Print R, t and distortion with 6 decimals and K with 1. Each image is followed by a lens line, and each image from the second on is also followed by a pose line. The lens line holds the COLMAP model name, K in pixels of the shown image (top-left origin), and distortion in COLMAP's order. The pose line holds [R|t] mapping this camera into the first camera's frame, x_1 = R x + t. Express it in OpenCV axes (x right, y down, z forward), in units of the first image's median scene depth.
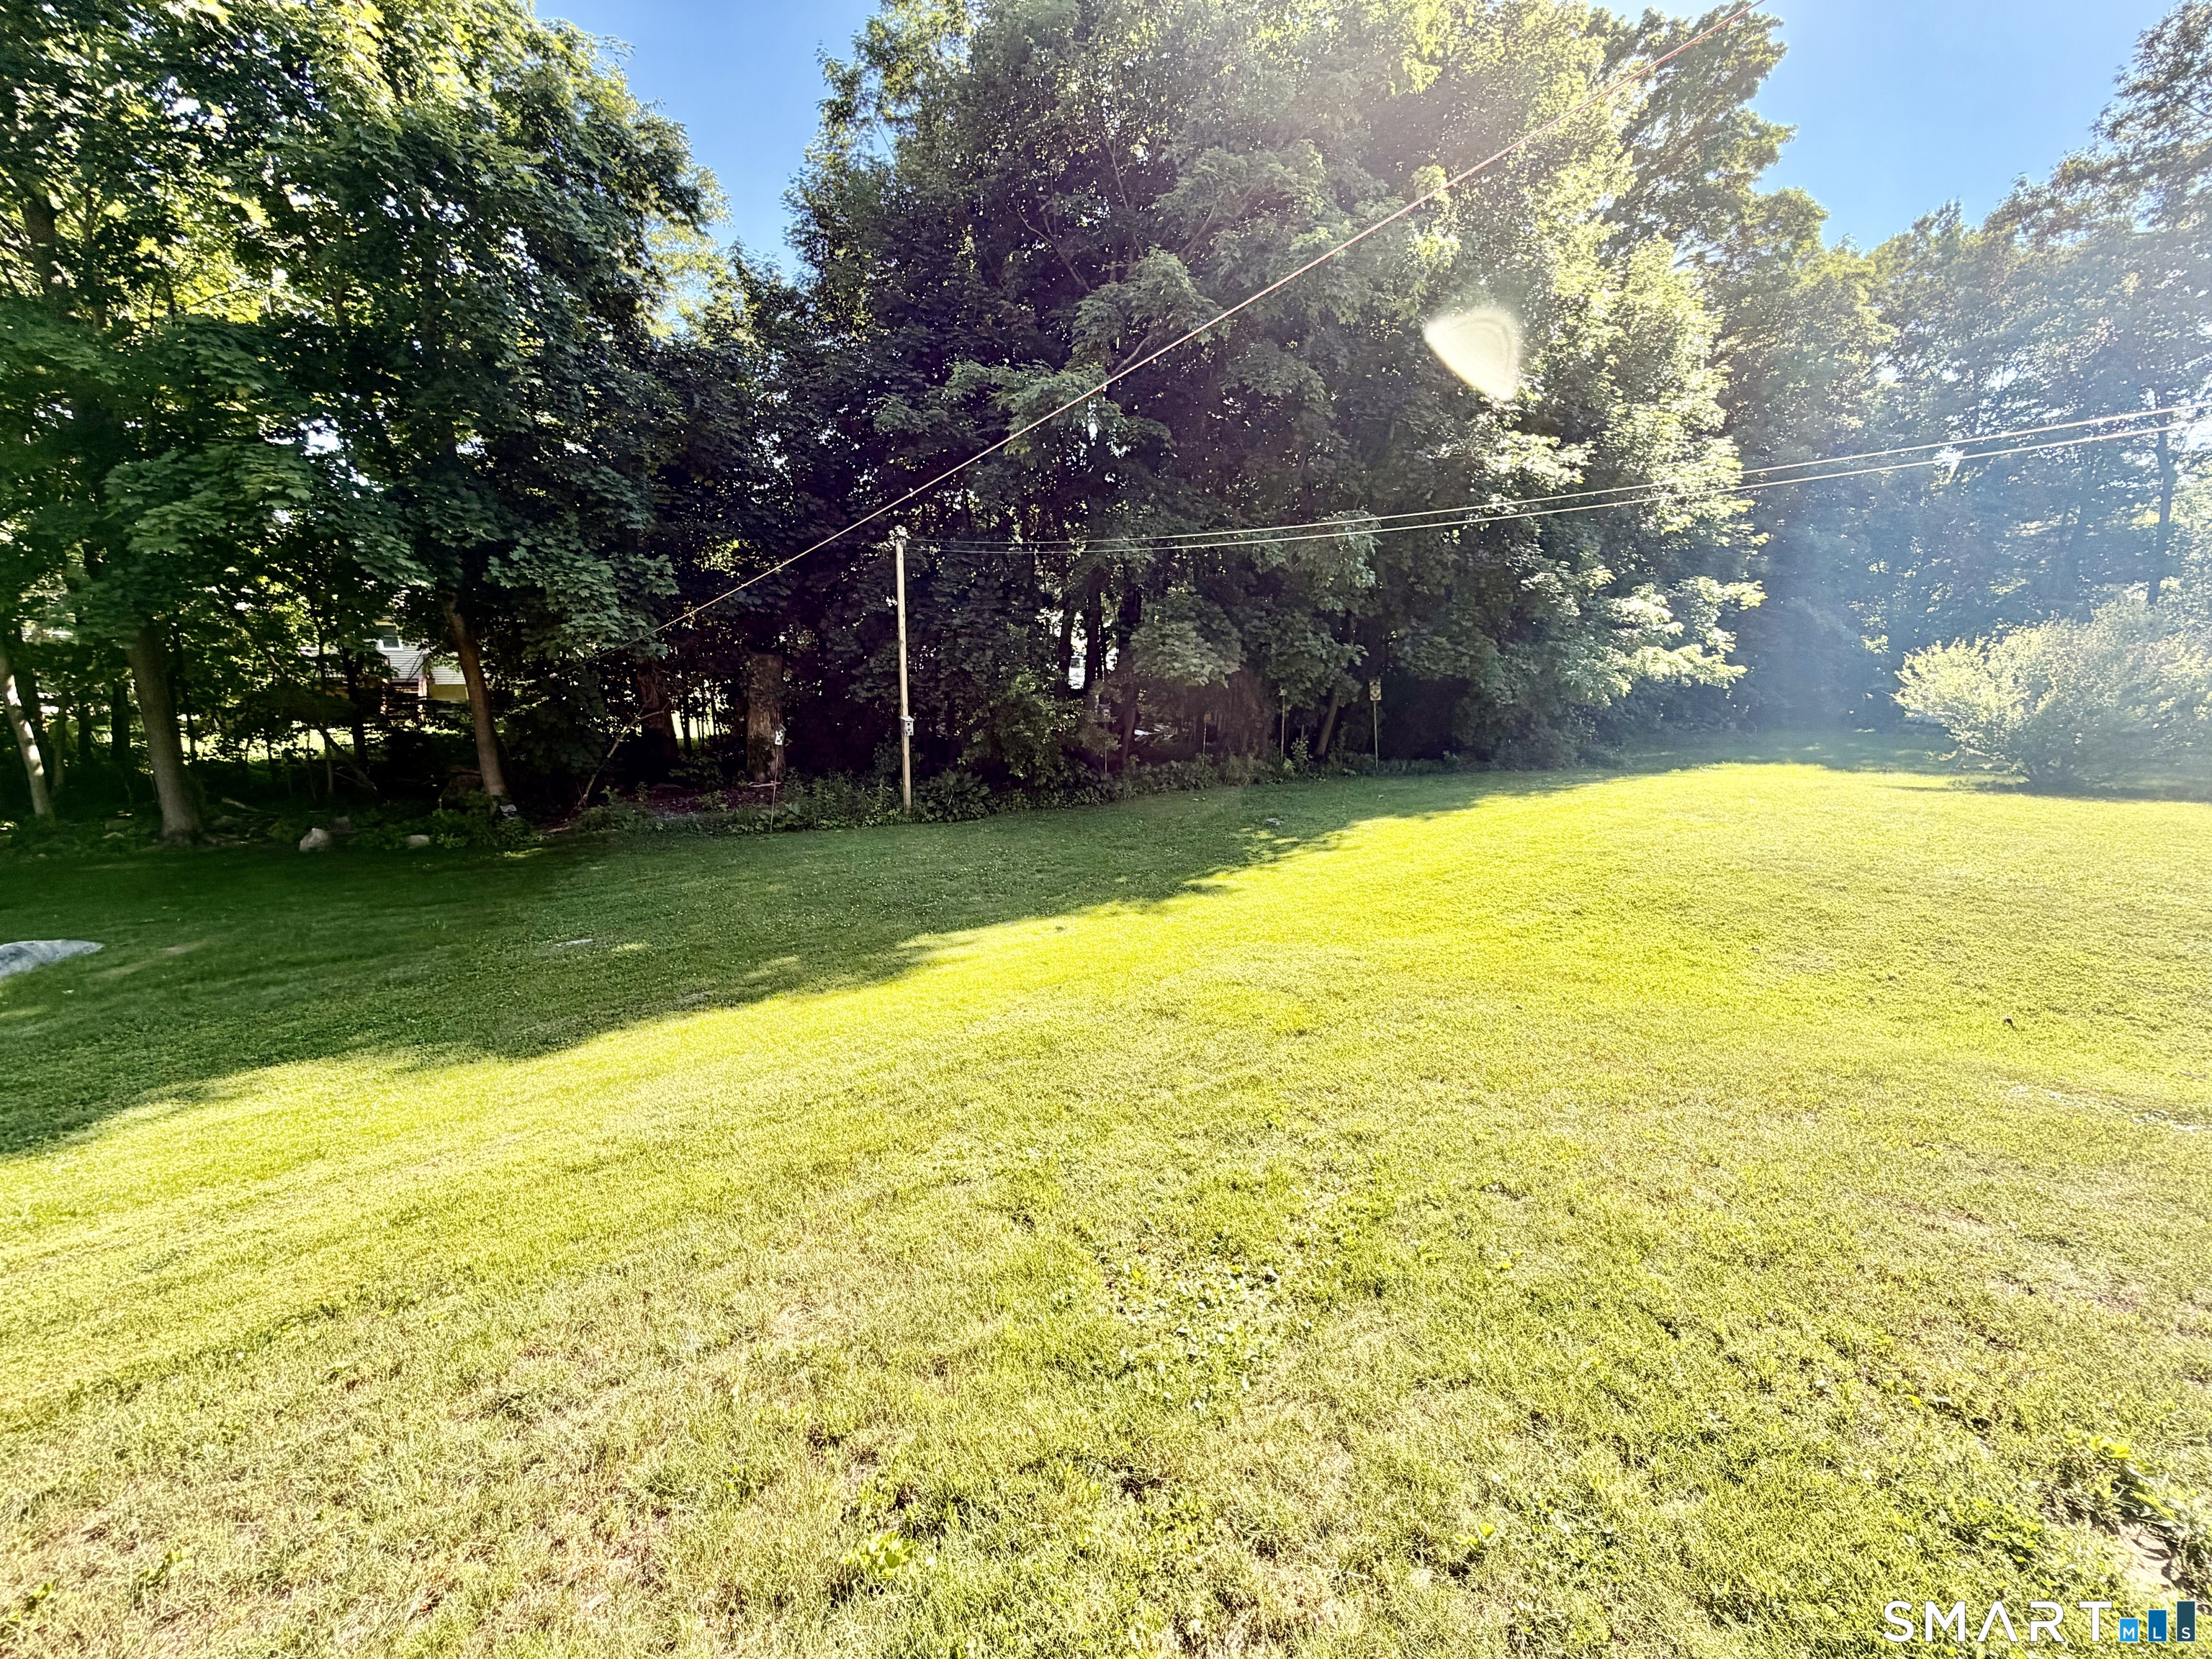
lens RADIAL K [[877.5, 0, 1098.3], [0, 877.5, 831.7], [0, 0, 1]] dist [0.000222, -0.000050]
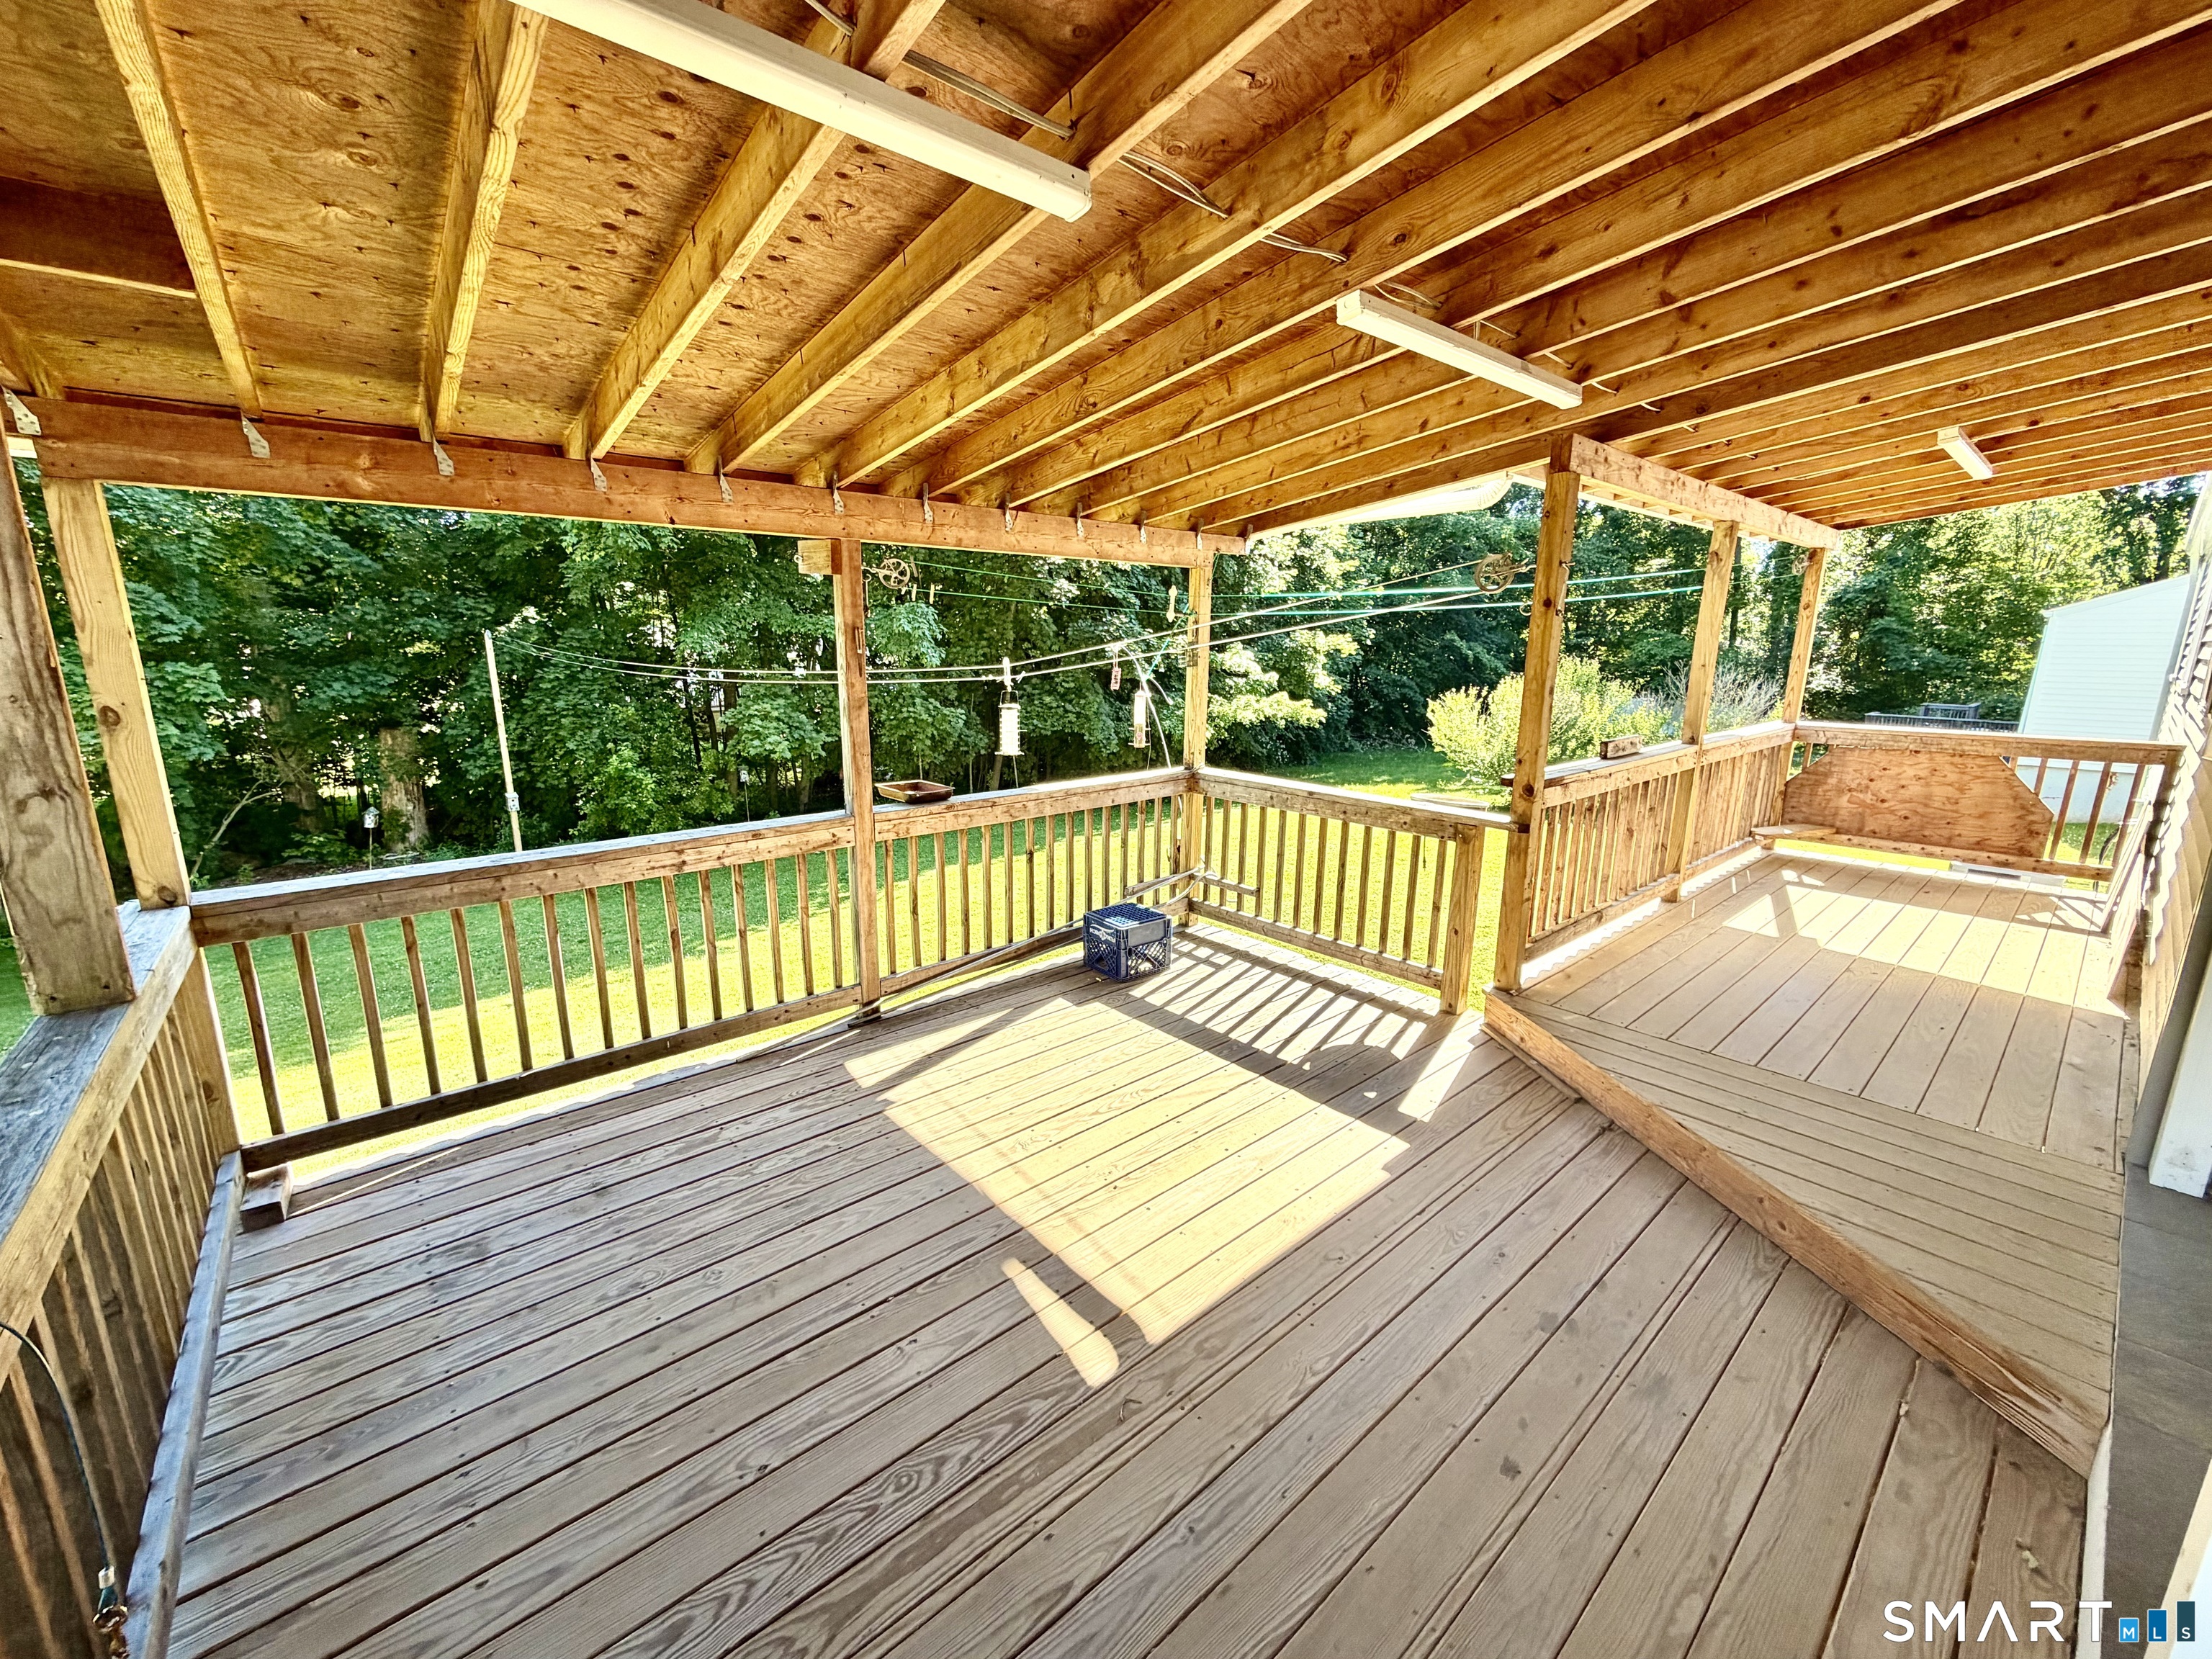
lens RADIAL K [[877.5, 0, 1098.3], [0, 877.5, 831.7], [0, 0, 1]] dist [0.000222, -0.000050]
pose [[0.985739, -0.049657, 0.160789, 0.271802], [0.050390, 0.998730, -0.000481, -0.043417], [-0.160561, 0.008576, 0.986989, -0.146193]]
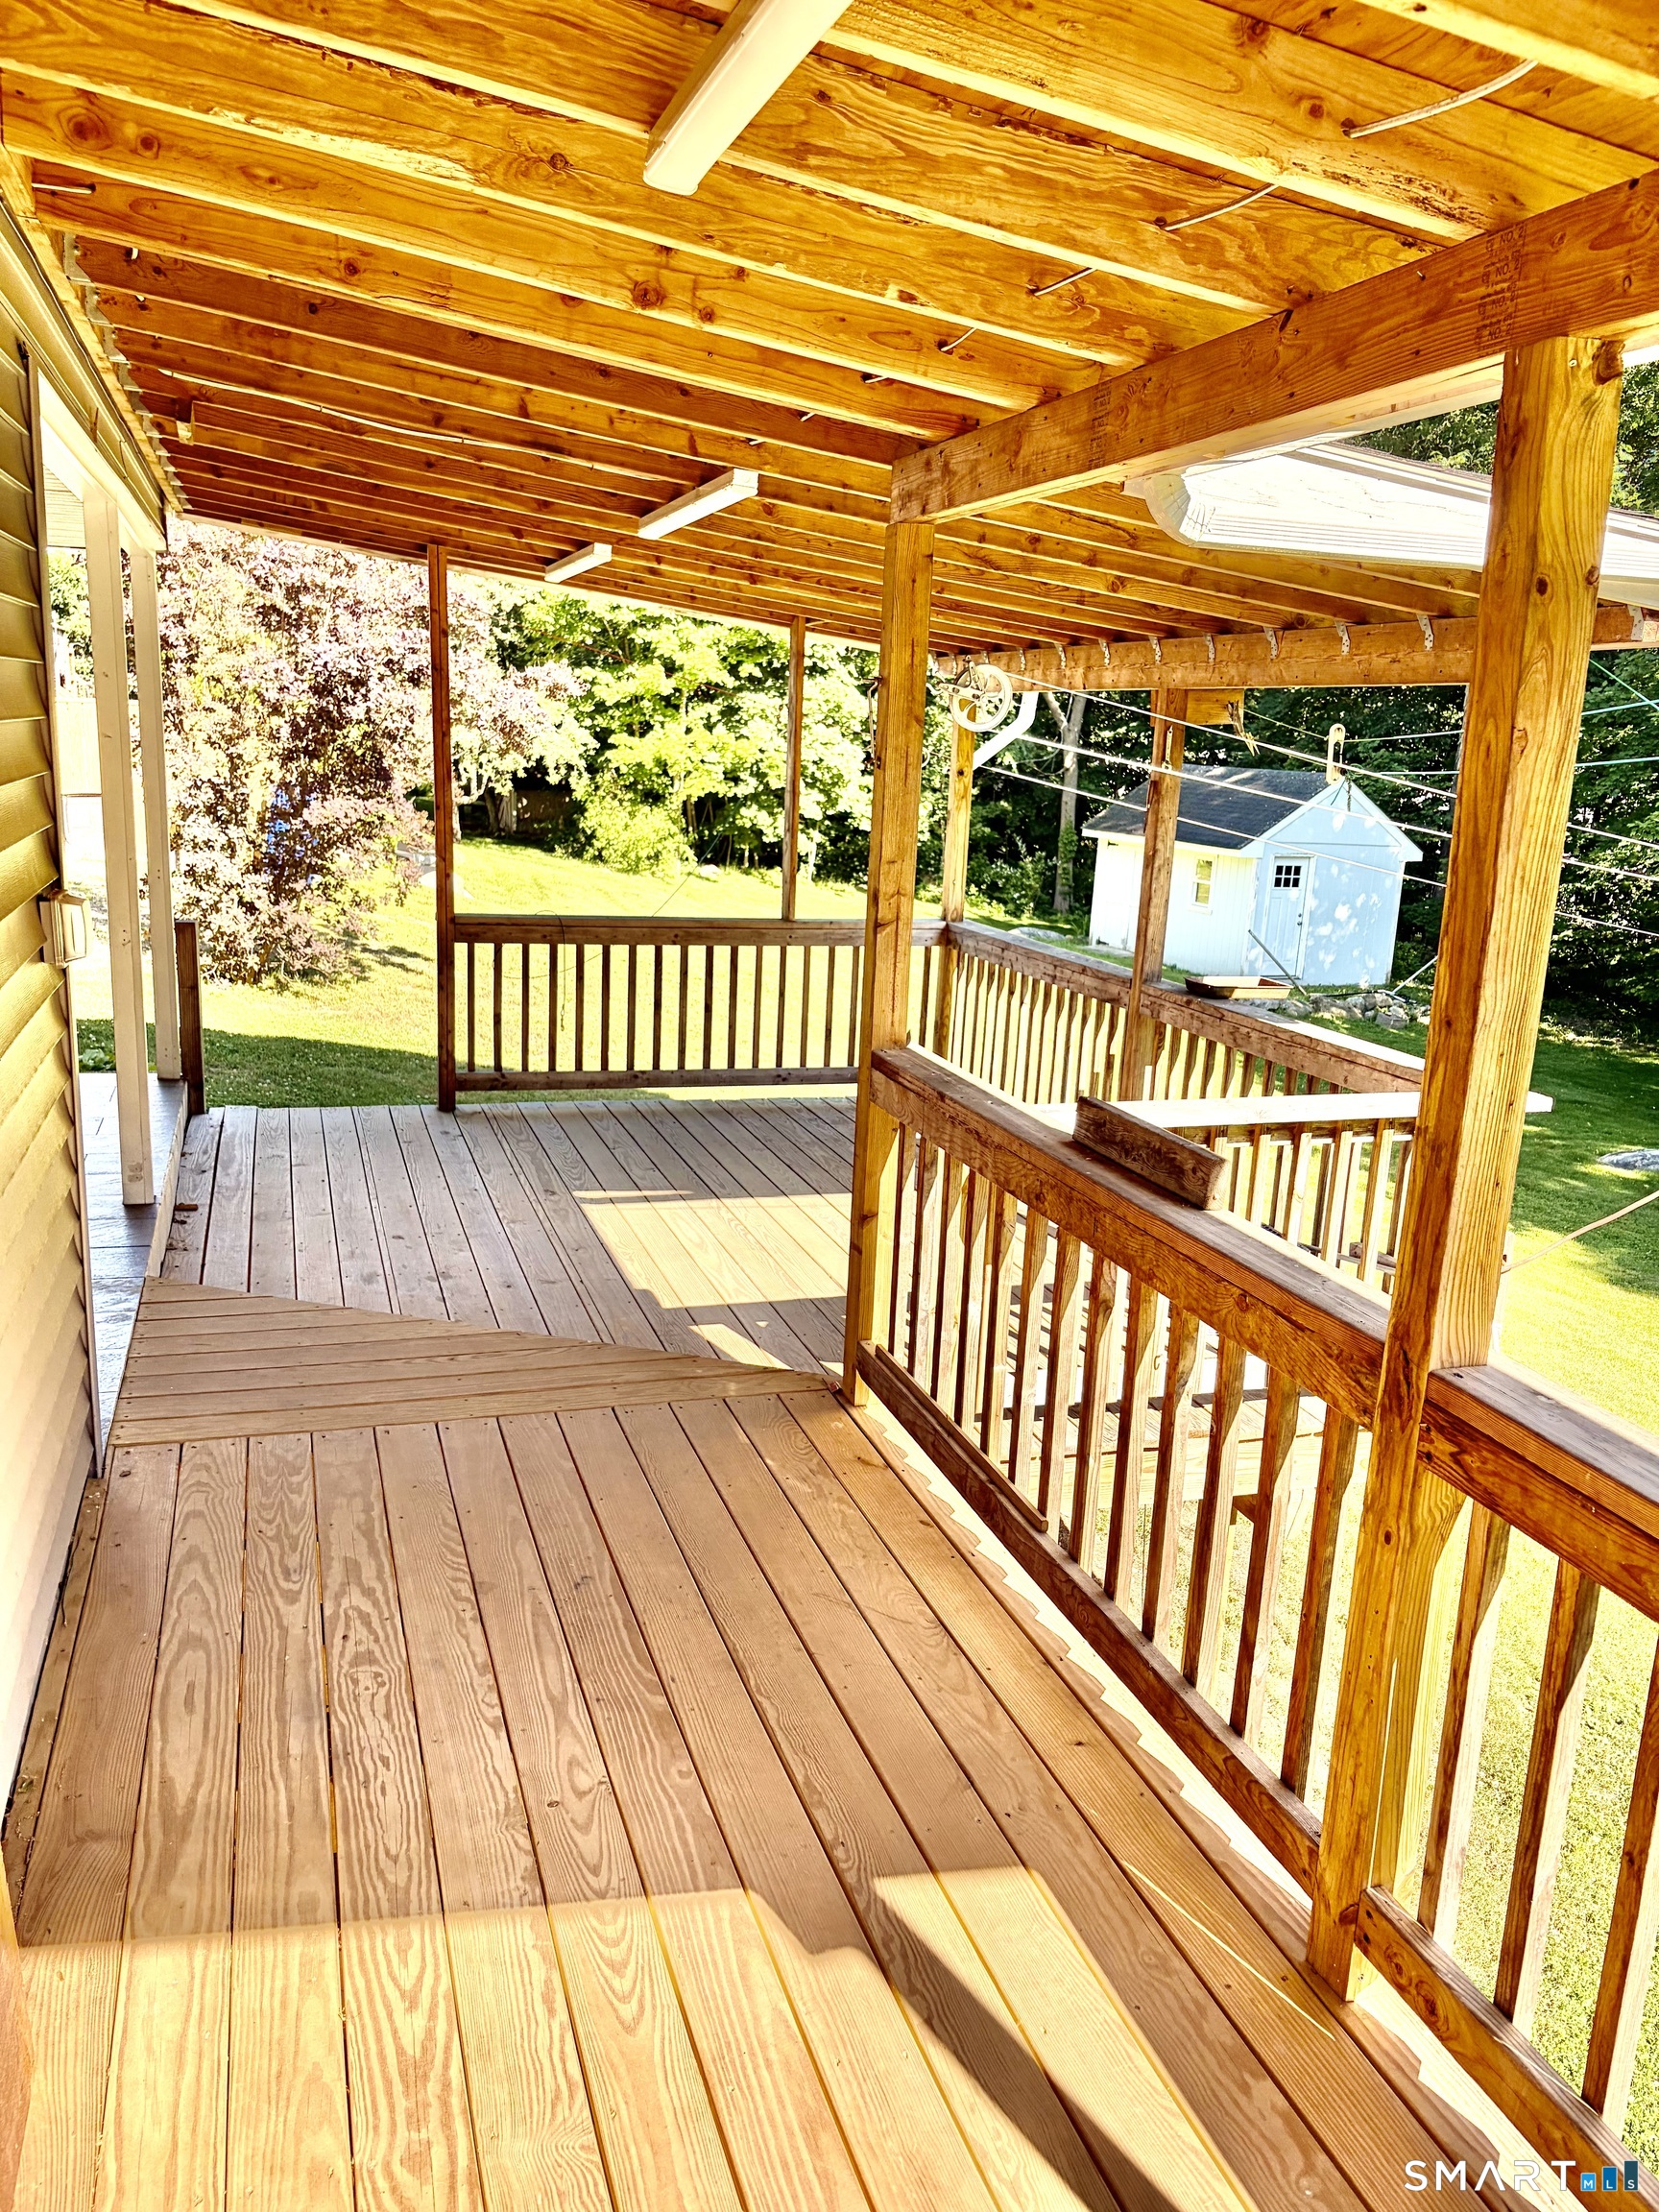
lens RADIAL K [[1685.3, 0, 829.5], [0, 1685.3, 1106.0], [0, 0, 1]] dist [0.046361, -0.000390]
pose [[-0.222430, 0.183860, -0.957455, 0.651880], [-0.260637, 0.935100, 0.240116, -0.099772], [0.939464, 0.302957, -0.160073, 0.086208]]
